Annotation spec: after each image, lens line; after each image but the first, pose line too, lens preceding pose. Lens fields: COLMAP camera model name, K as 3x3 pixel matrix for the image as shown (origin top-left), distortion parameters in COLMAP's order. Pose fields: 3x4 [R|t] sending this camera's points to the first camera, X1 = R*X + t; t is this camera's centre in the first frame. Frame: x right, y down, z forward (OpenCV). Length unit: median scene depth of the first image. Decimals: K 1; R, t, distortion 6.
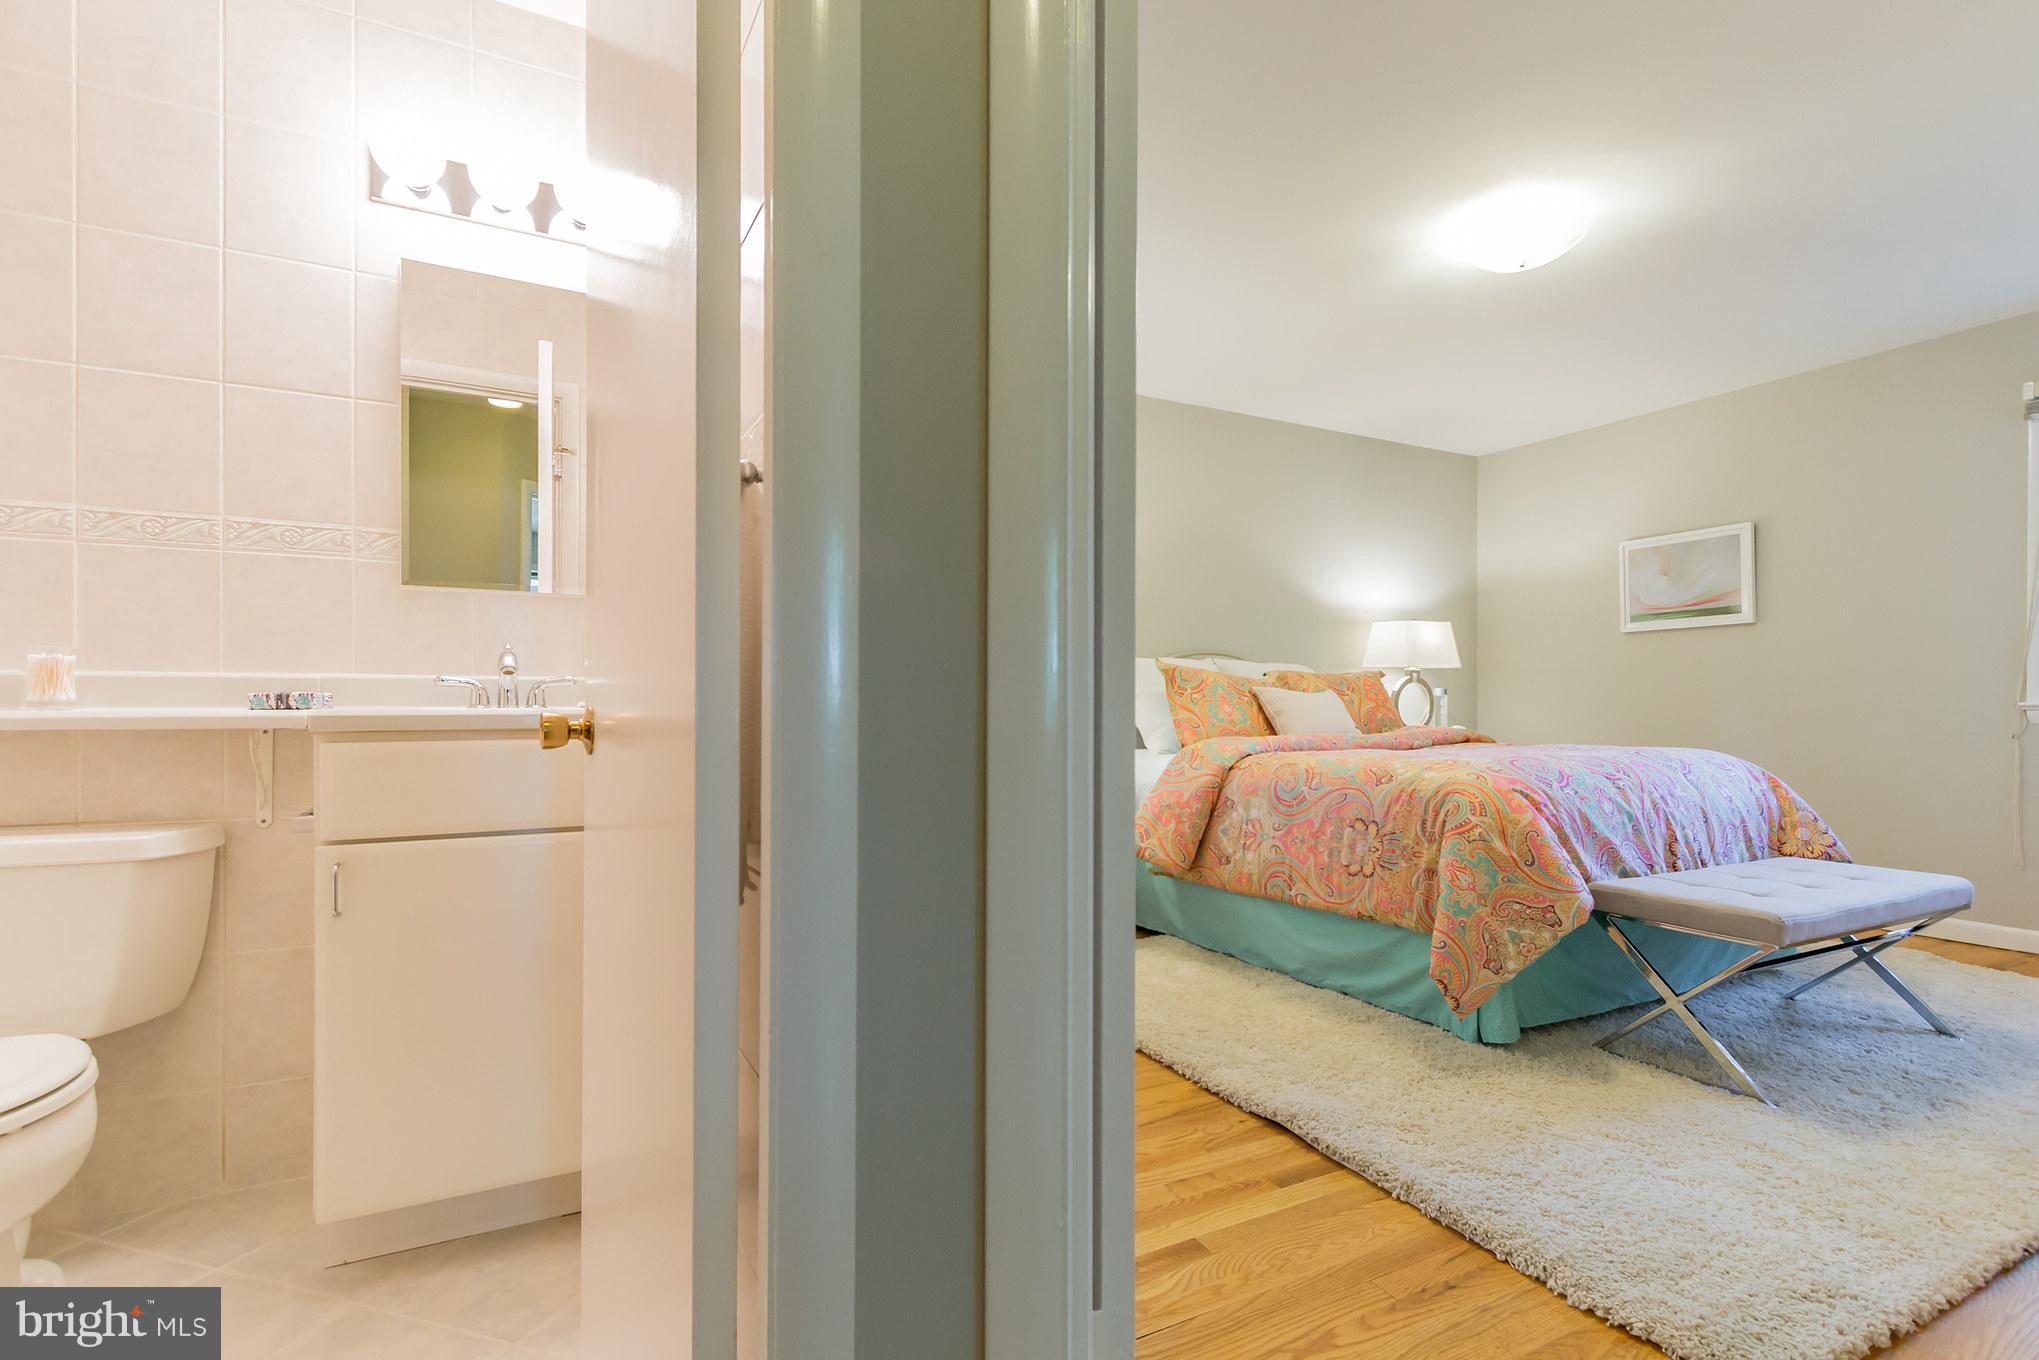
lens RADIAL K [[950.9, 0, 1016.7], [0, 950.9, 712.3], [0, 0, 1]] dist [0.003898, -0.001867]
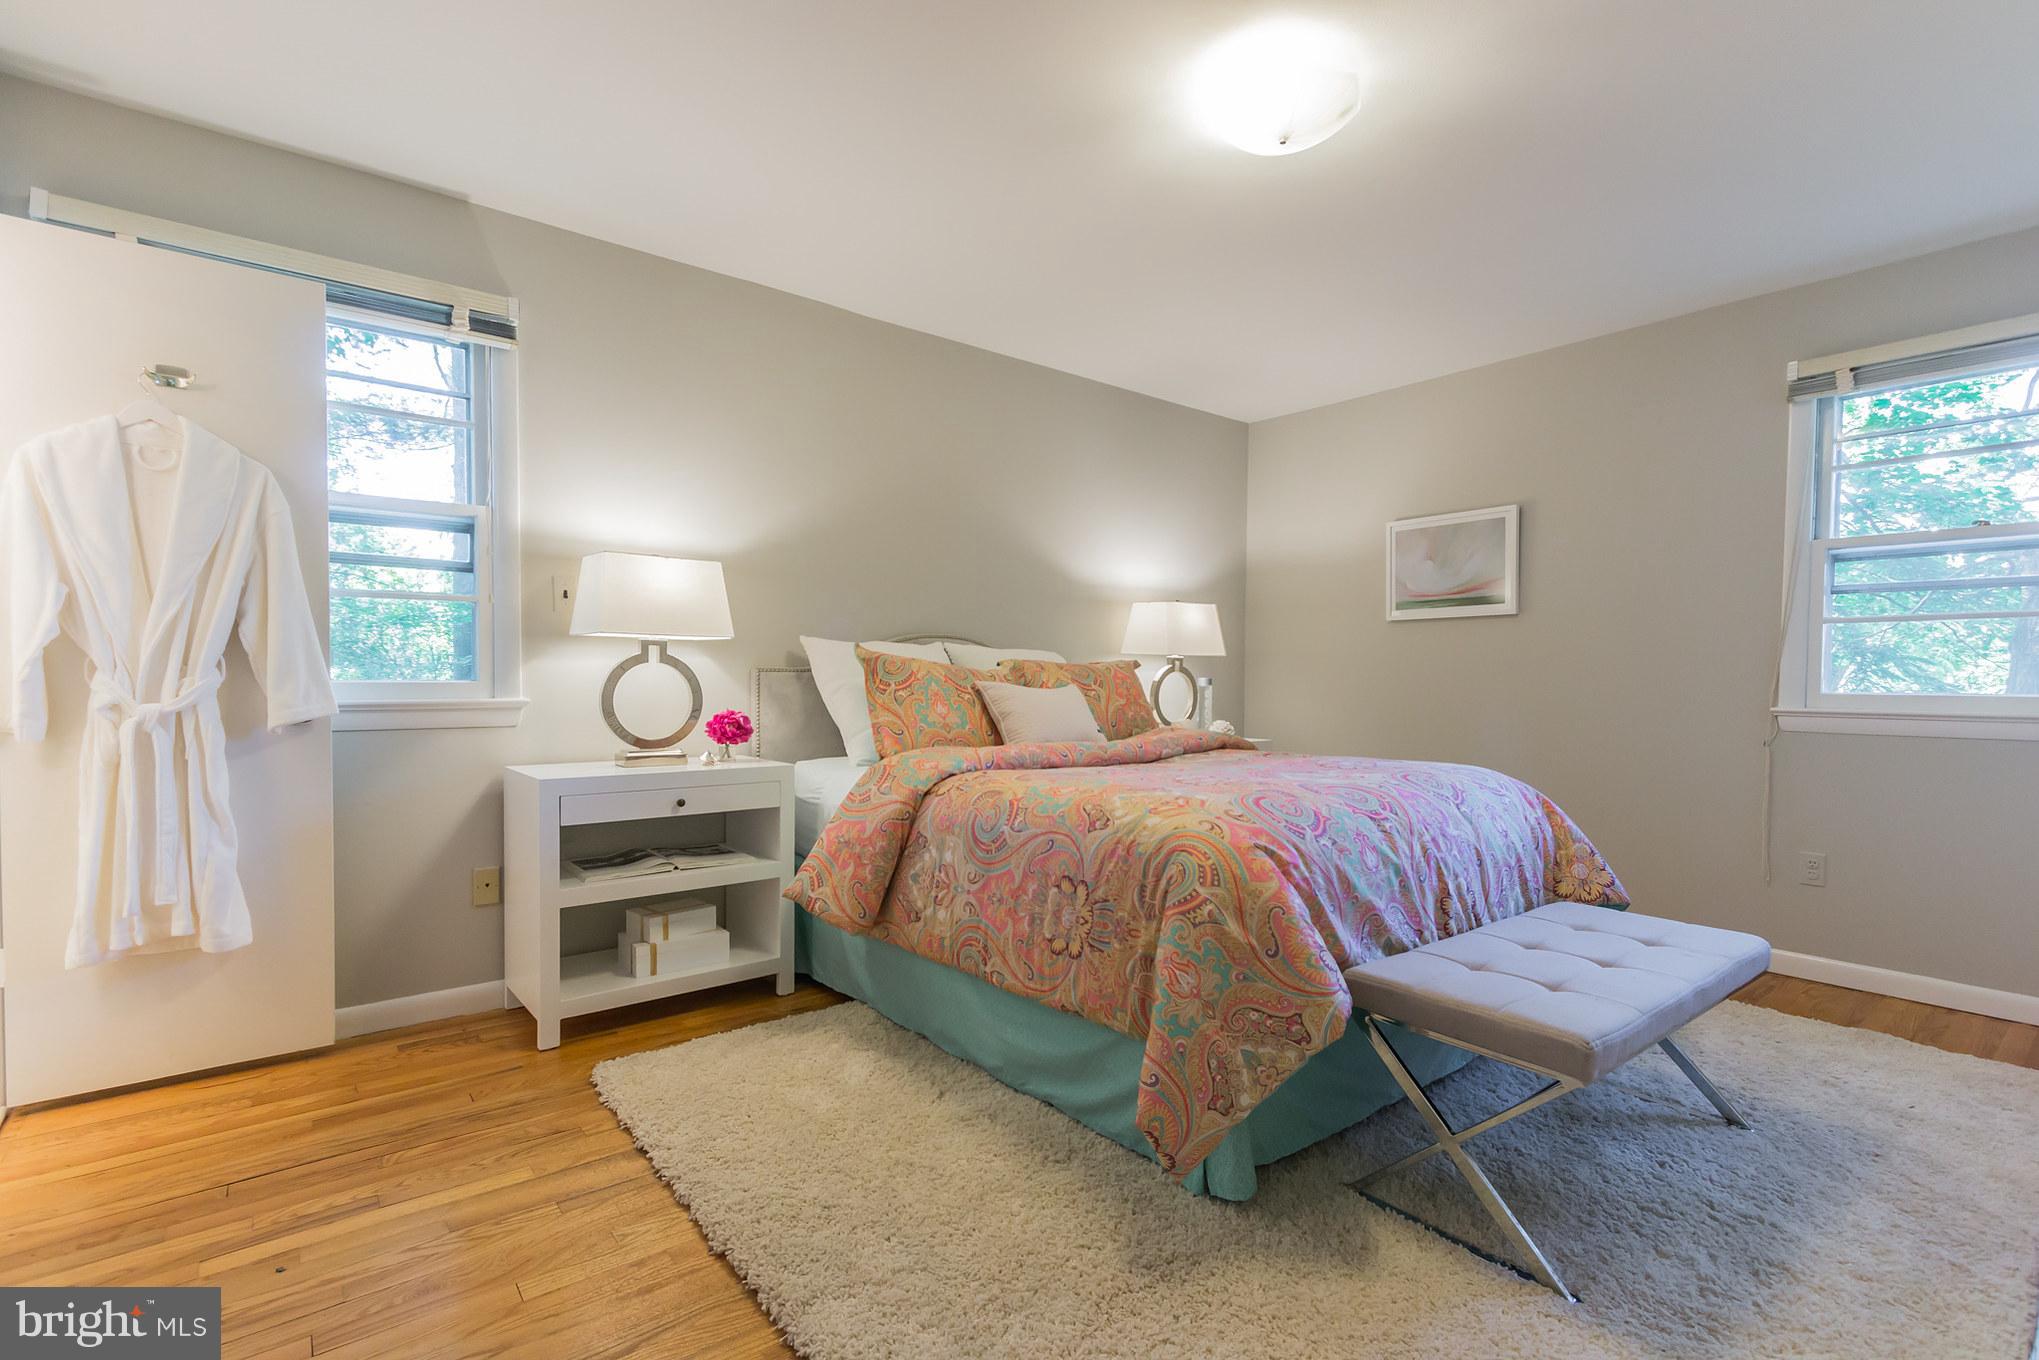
lens RADIAL K [[950.9, 0, 1016.7], [0, 950.9, 712.3], [0, 0, 1]] dist [0.003898, -0.001867]
pose [[0.980090, 0.000467, 0.198554, 0.170257], [-0.006973, 0.999461, 0.032068, -0.037545], [-0.198432, -0.032814, 0.979565, 0.279962]]
